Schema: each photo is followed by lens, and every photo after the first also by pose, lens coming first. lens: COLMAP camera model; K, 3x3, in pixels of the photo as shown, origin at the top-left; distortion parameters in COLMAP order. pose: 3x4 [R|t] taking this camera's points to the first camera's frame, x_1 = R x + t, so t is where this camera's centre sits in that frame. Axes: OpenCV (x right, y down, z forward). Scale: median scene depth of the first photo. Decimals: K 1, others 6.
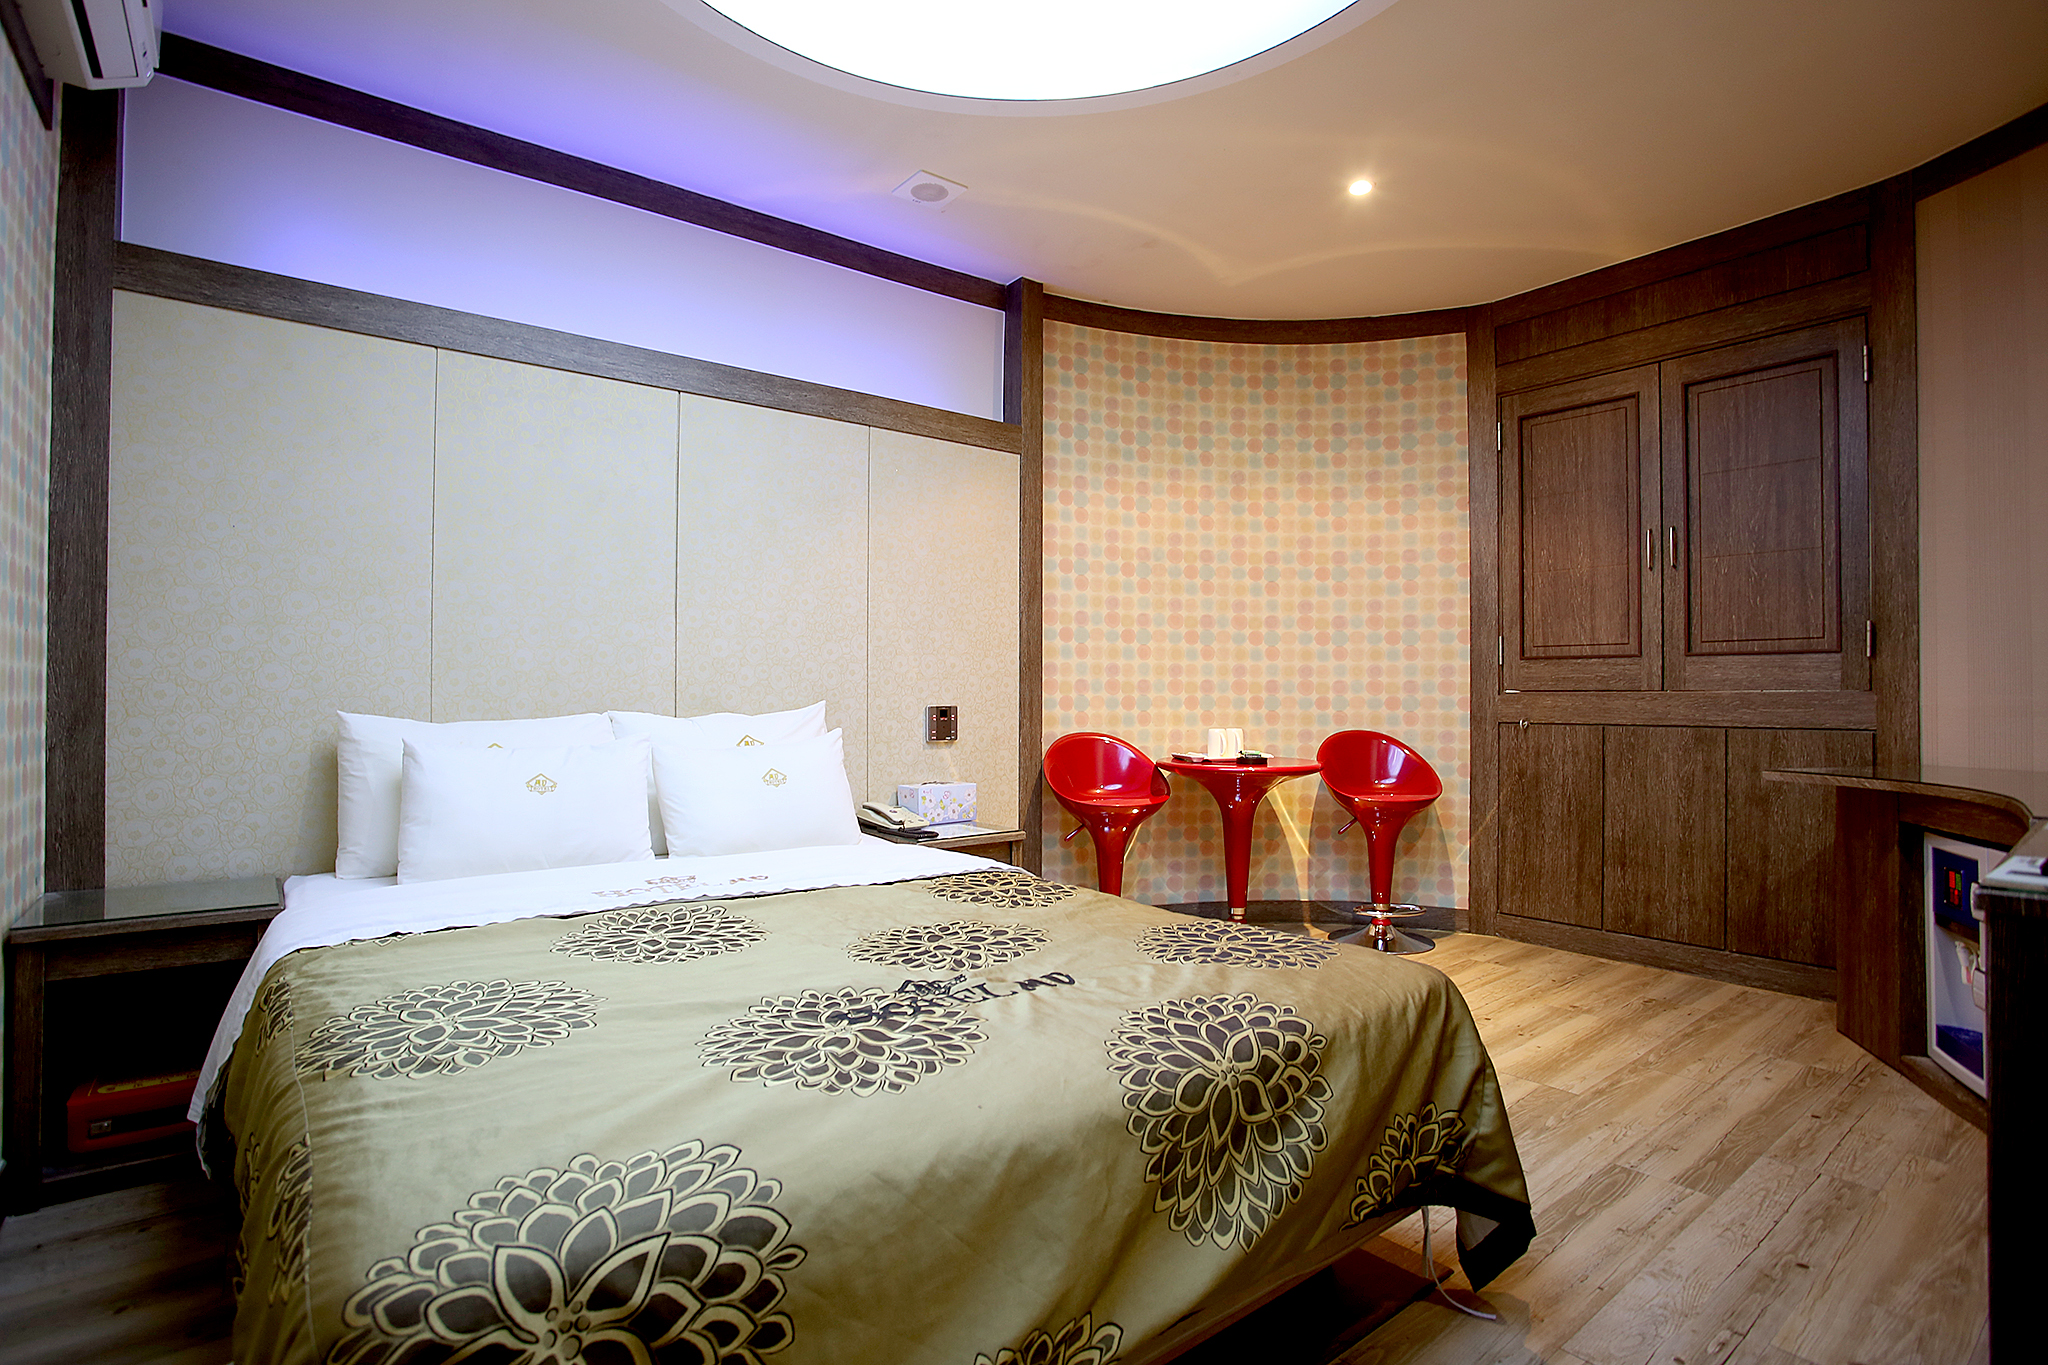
lens RADIAL K [[995.3, 0, 1015.0], [0, 995.3, 691.4], [0, 0, 1]] dist [-0.032156, 0.002280]
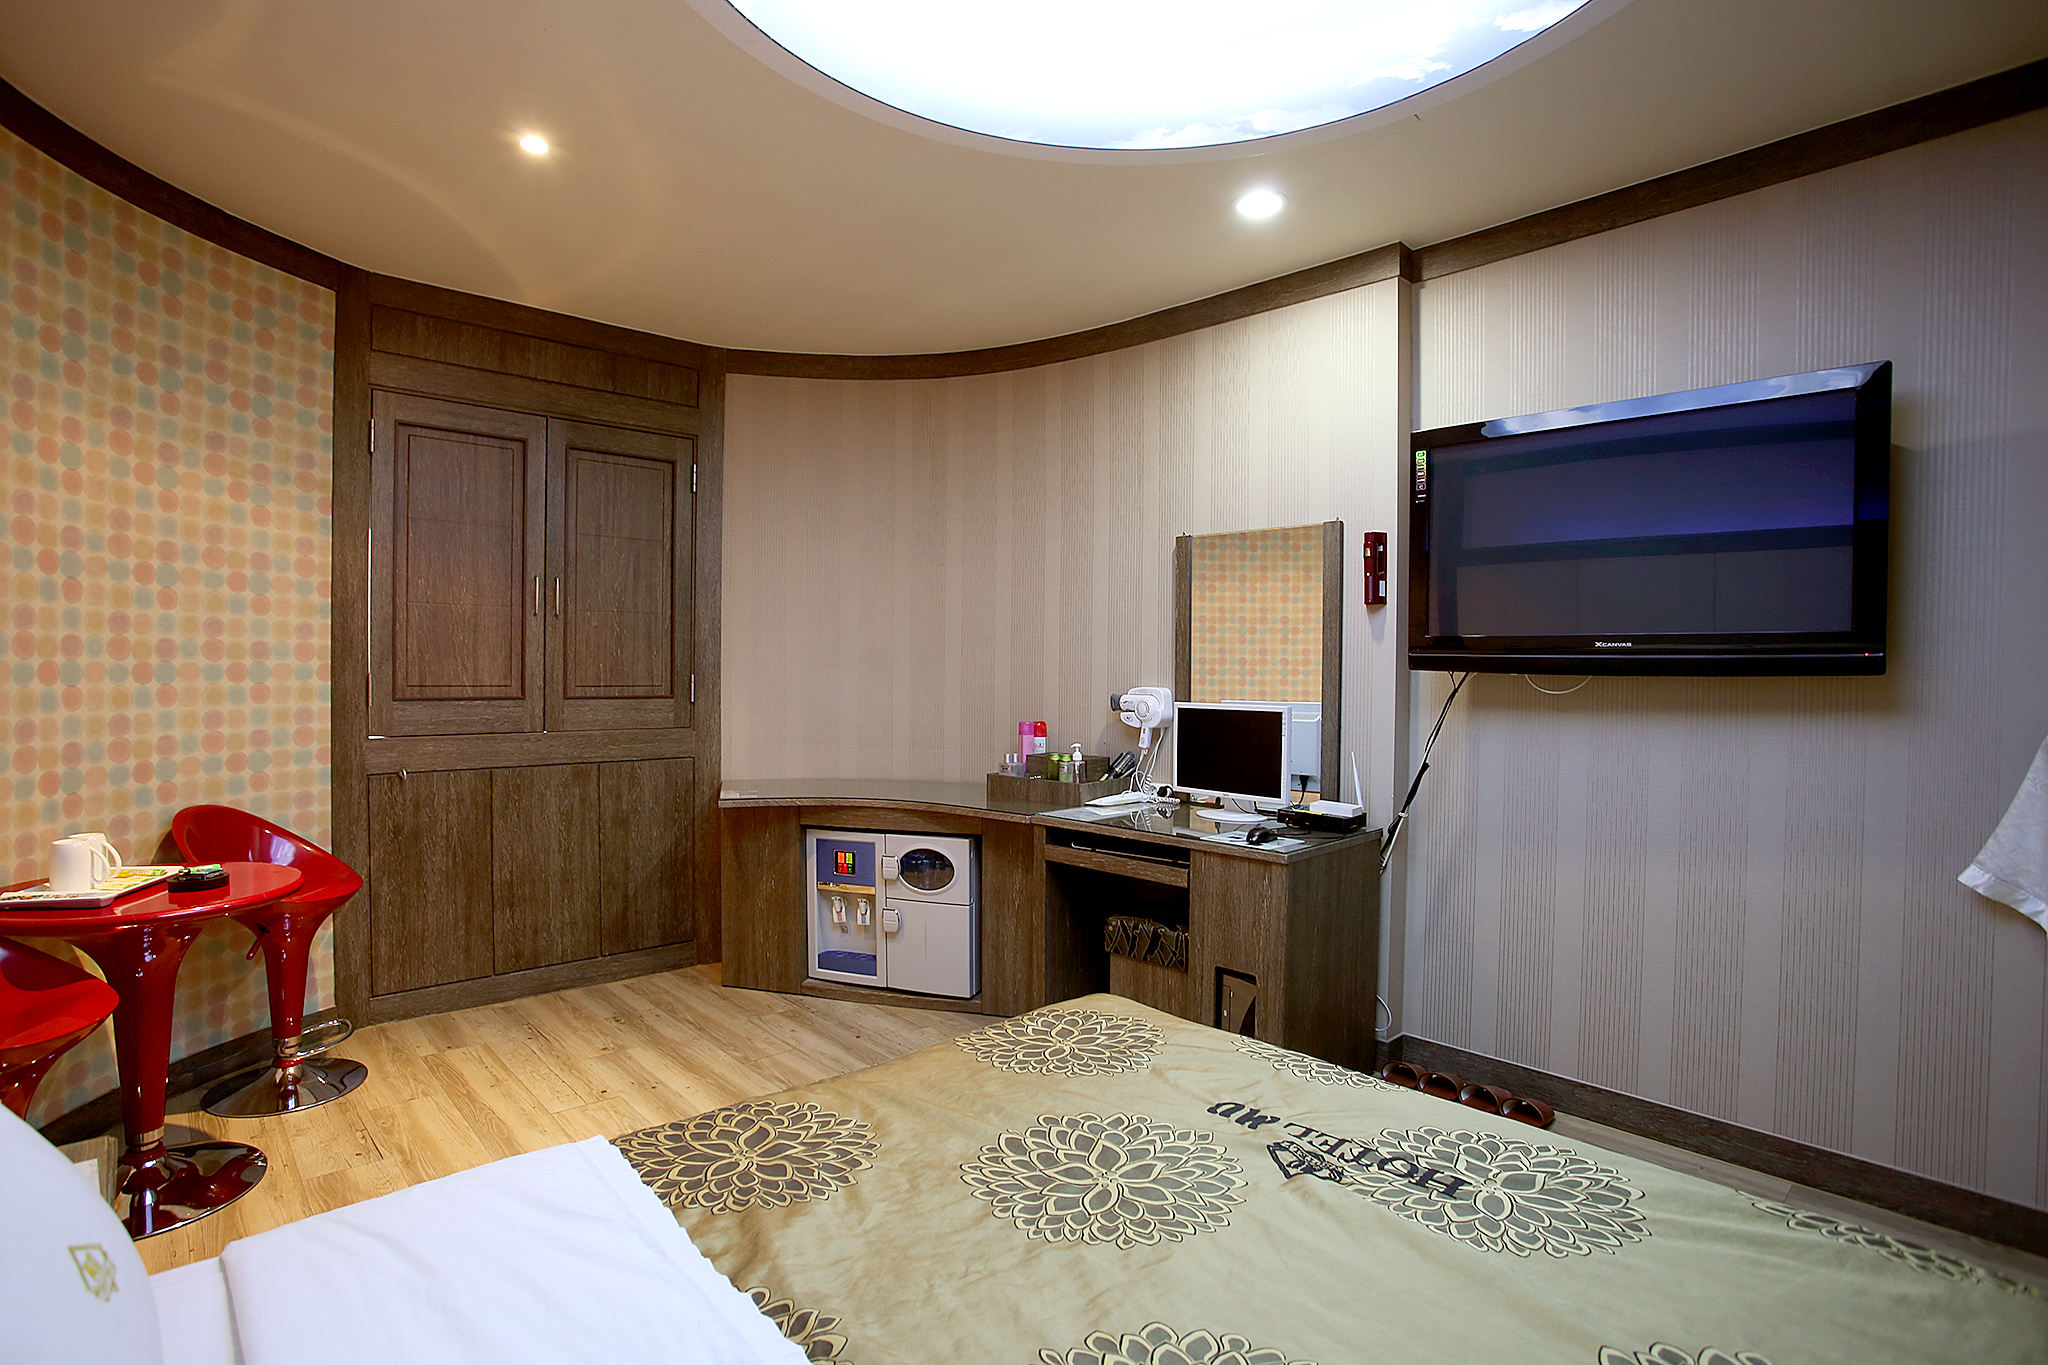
lens RADIAL K [[995.3, 0, 1015.8], [0, 995.3, 694.0], [0, 0, 1]] dist [-0.032156, 0.002280]
pose [[-0.061465, -0.029535, 0.997672, -0.421981], [-0.016459, 0.999456, 0.028574, -0.078765], [-0.997973, -0.014665, -0.061918, 0.553932]]
